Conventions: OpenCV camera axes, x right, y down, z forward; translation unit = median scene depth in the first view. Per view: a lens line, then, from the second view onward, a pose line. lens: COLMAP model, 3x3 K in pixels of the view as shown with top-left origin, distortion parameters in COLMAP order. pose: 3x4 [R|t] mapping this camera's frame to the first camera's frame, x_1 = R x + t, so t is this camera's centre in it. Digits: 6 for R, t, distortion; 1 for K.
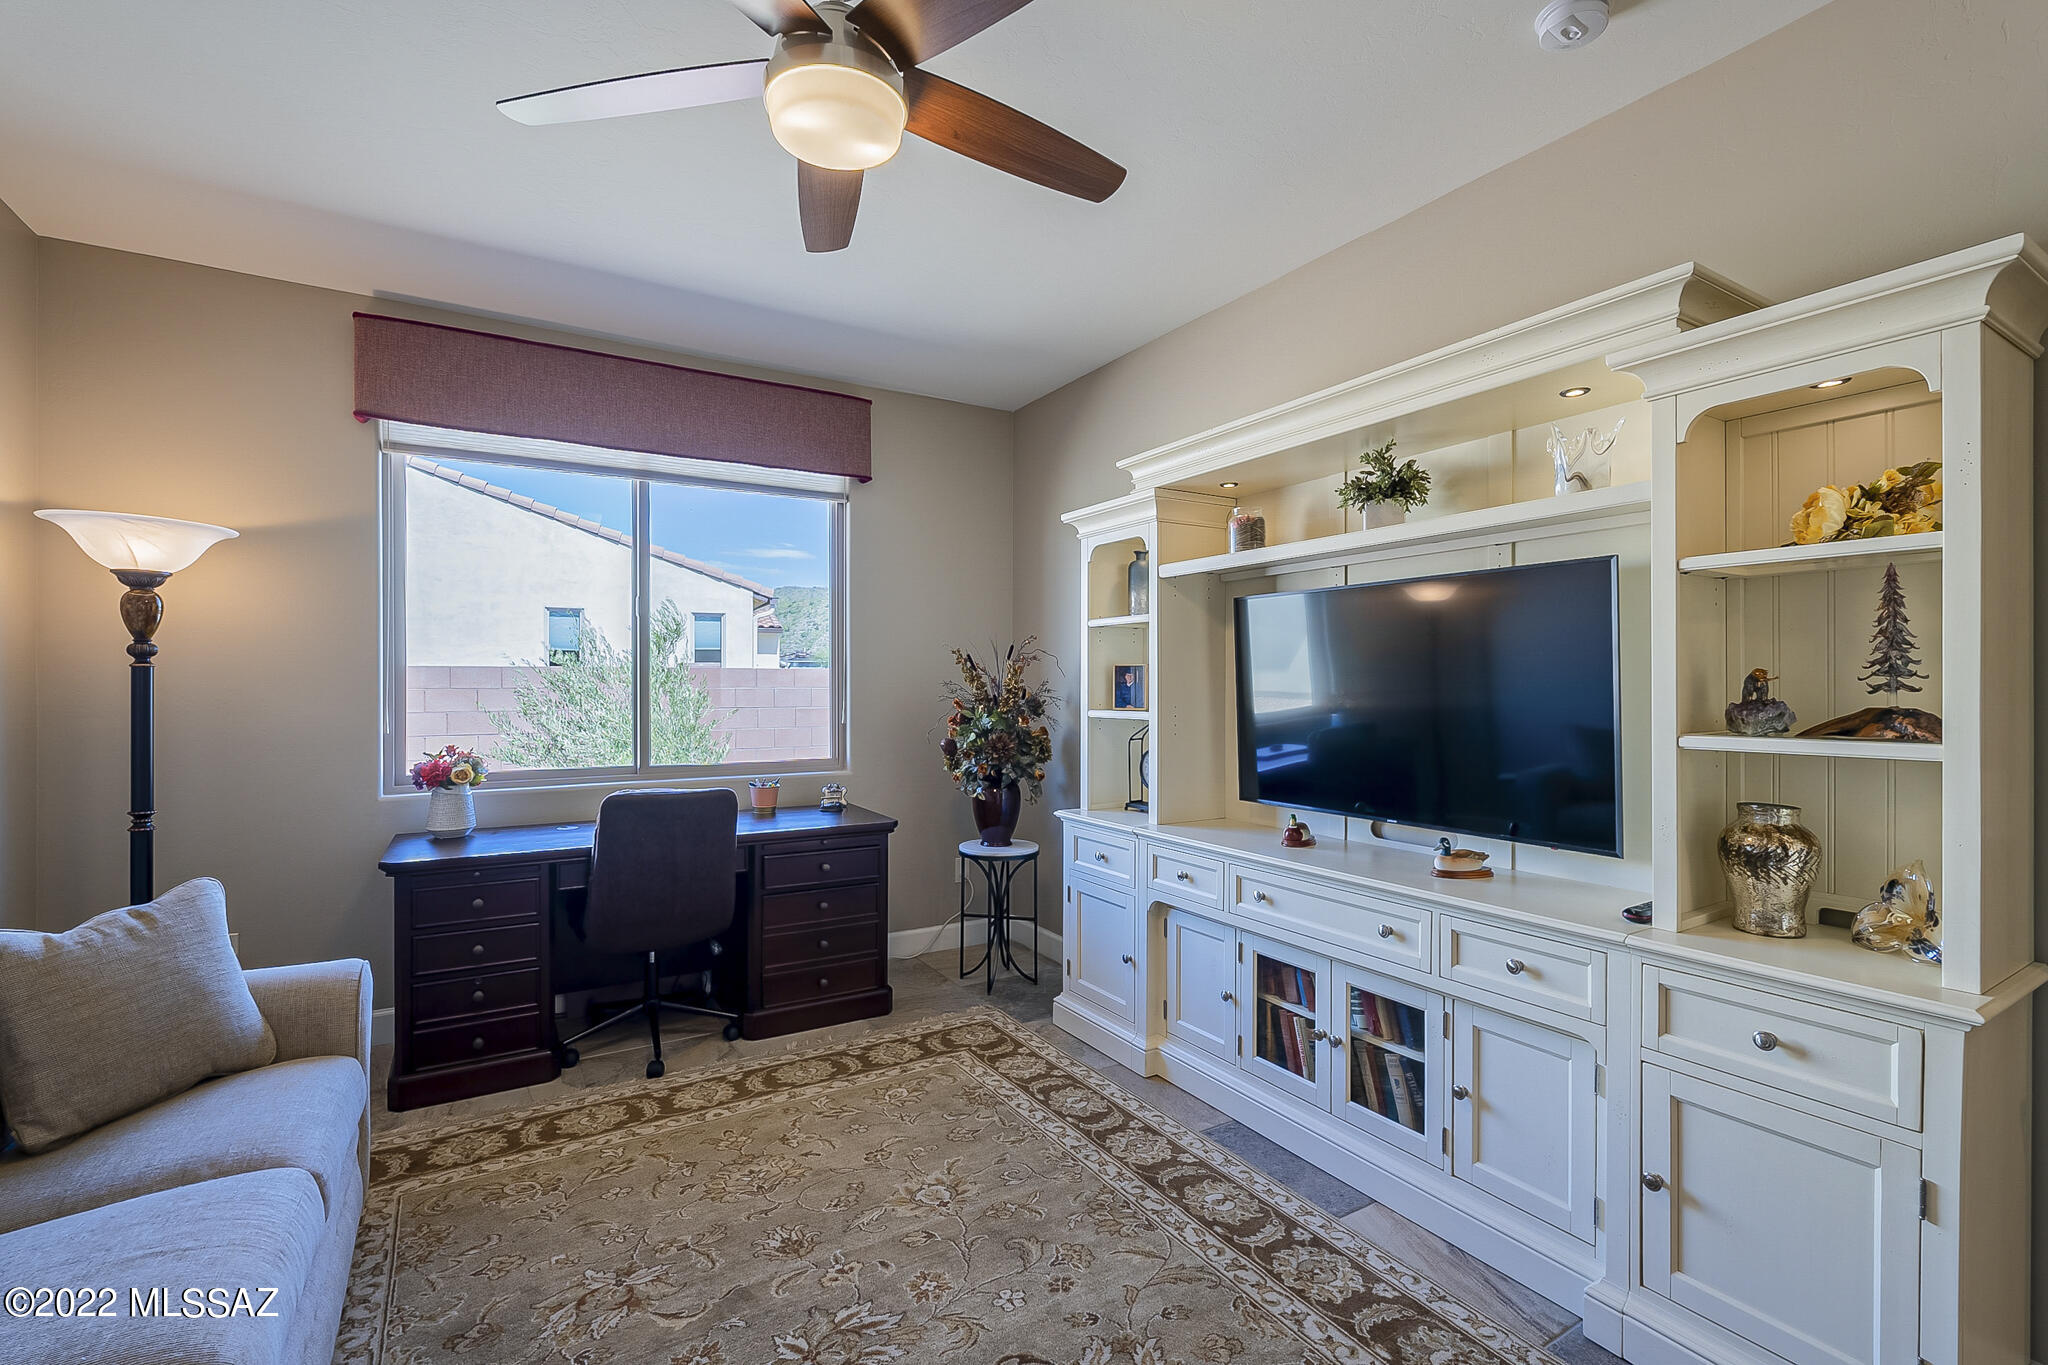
lens RADIAL K [[897.3, 0, 1023.7], [0, 897.3, 689.6], [0, 0, 1]] dist [-0.001867, 0.000134]
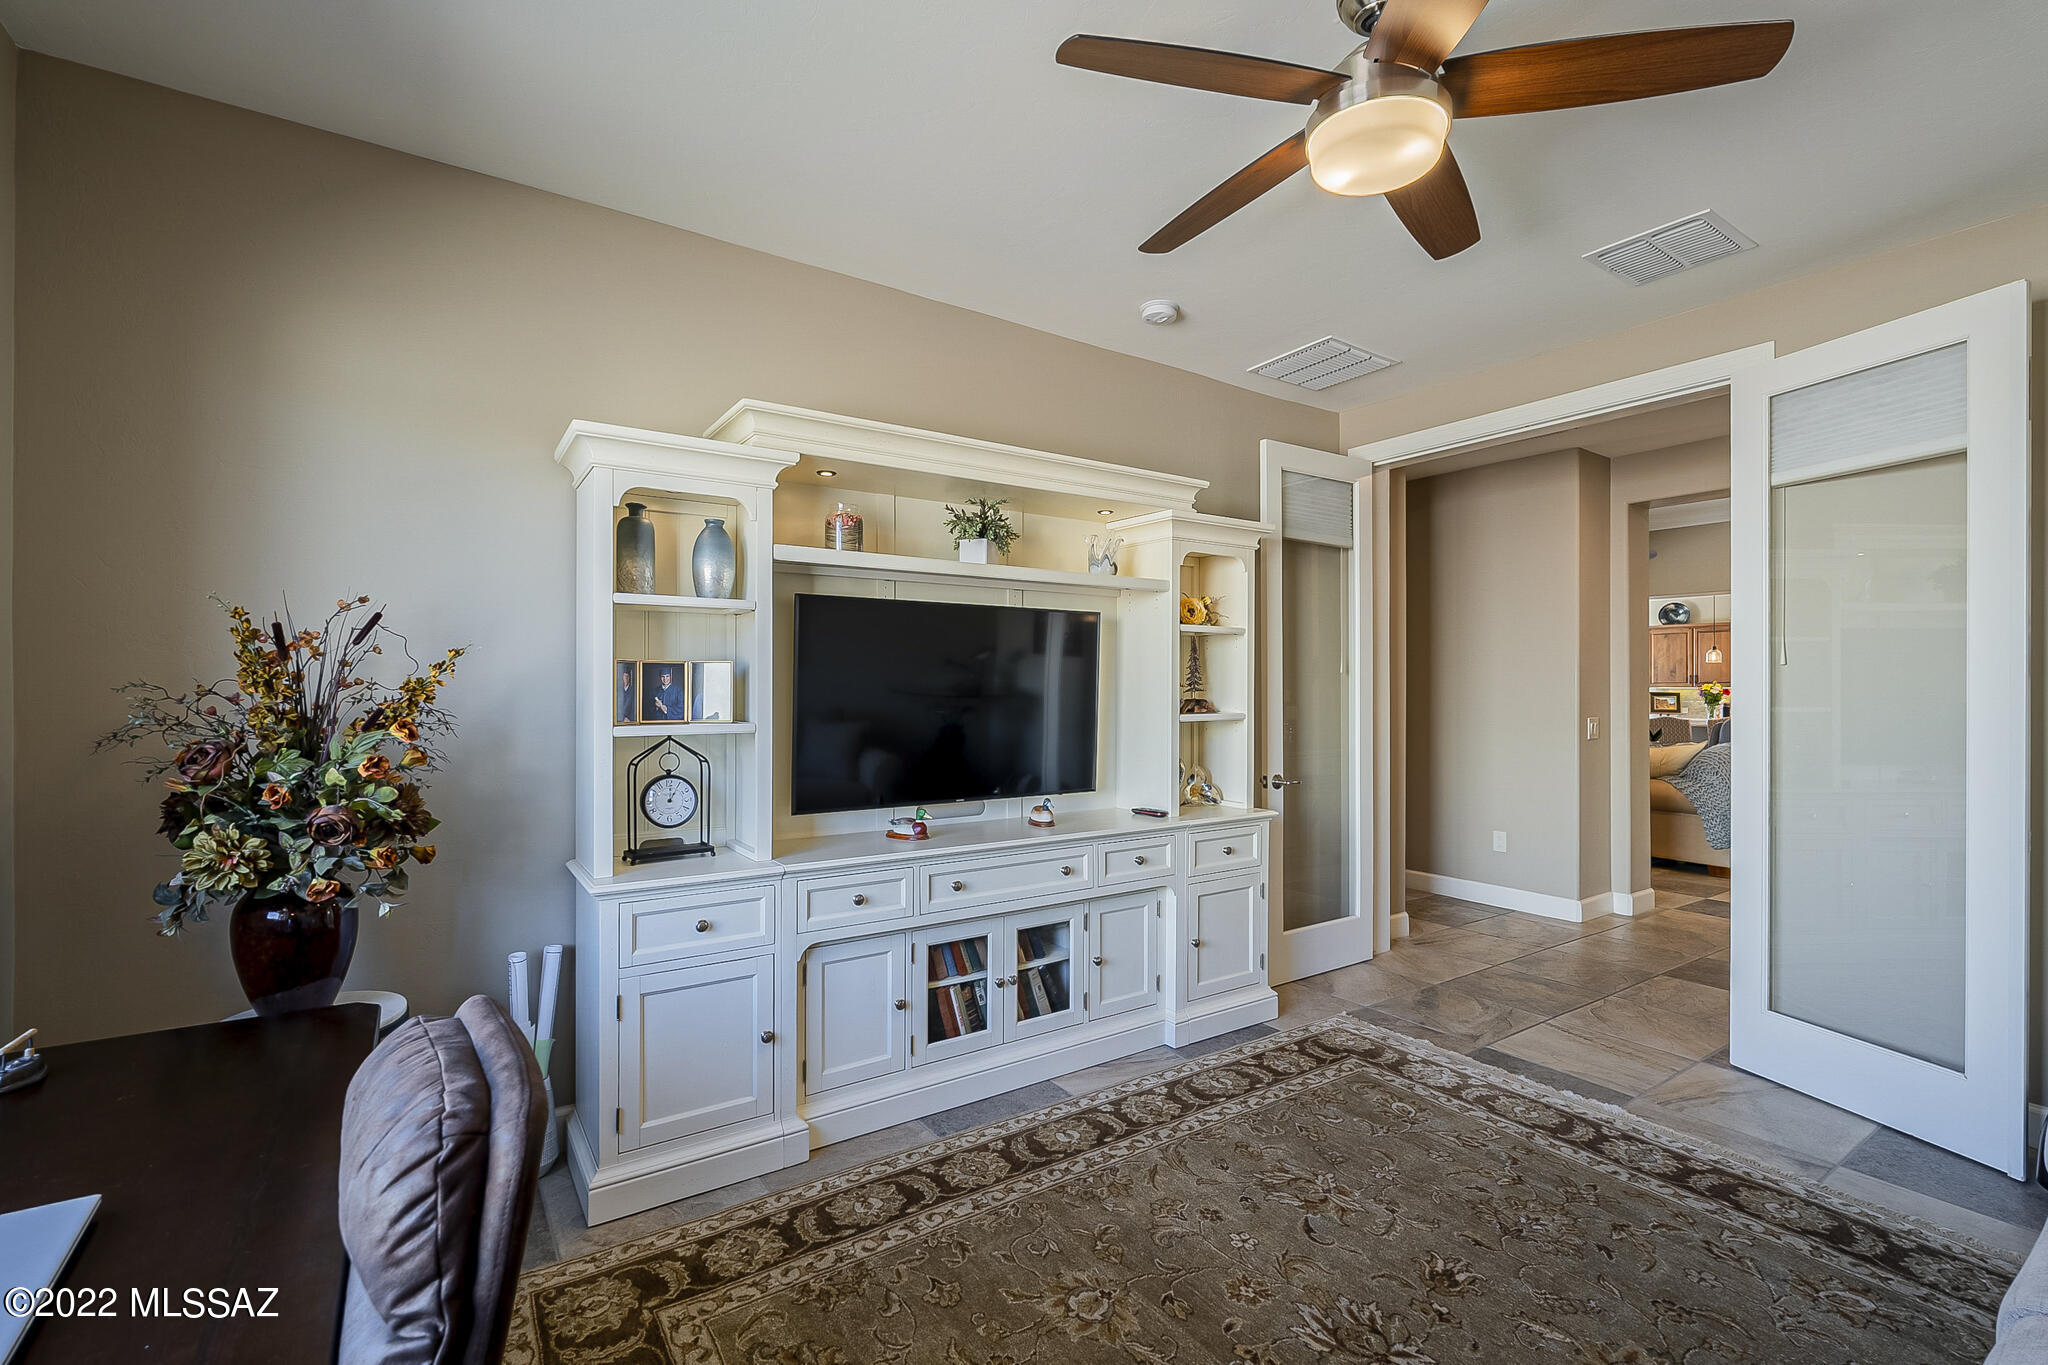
lens RADIAL K [[897.3, 0, 1024.1], [0, 897.3, 686.2], [0, 0, 1]] dist [-0.001867, 0.000134]
pose [[-0.048043, 0.001842, 0.998844, -0.822072], [0.005397, 0.999984, -0.001585, -0.007044], [-0.998831, 0.005314, -0.048052, 0.972562]]
